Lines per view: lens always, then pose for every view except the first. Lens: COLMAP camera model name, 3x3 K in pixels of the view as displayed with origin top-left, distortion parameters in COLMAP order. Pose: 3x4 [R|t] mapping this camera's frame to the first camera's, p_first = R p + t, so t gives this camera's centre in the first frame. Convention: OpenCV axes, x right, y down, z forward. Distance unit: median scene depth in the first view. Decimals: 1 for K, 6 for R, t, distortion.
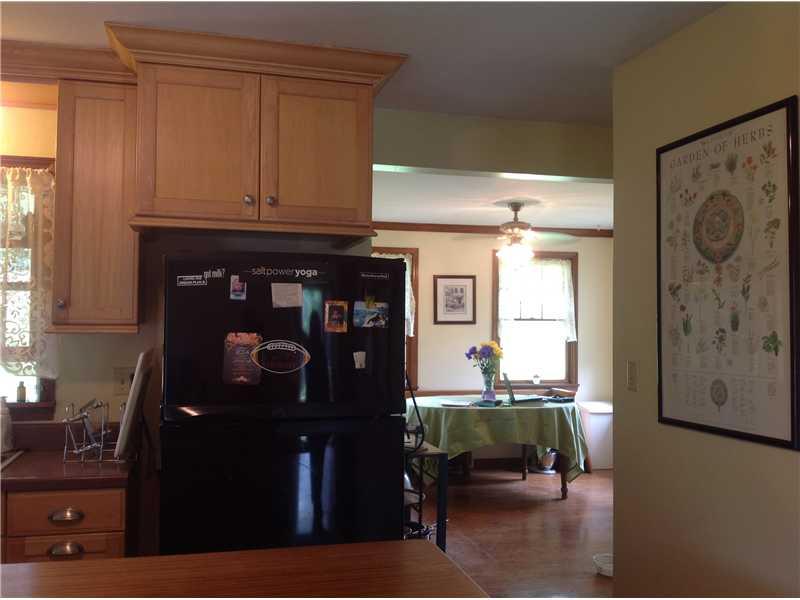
lens RADIAL K [[739.8, 0, 372.1], [0, 739.8, 298.1], [0, 0, 1]] dist [0.151651, -0.337000]
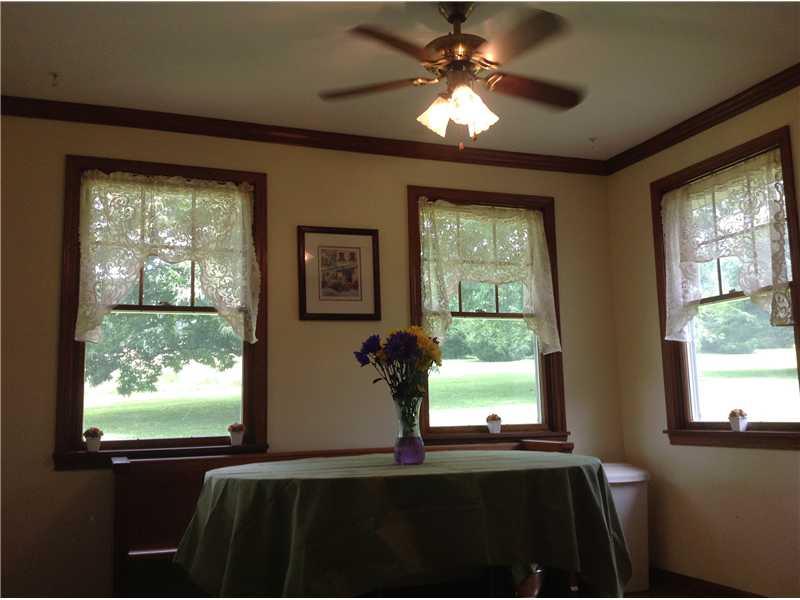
lens RADIAL K [[739.8, 0, 372.1], [0, 739.8, 298.1], [0, 0, 1]] dist [0.151651, -0.337000]
pose [[0.993035, -0.012989, 0.117101, 0.084294], [0.026349, 0.993214, -0.113275, 0.091822], [-0.114835, 0.115572, 0.986639, 0.557144]]
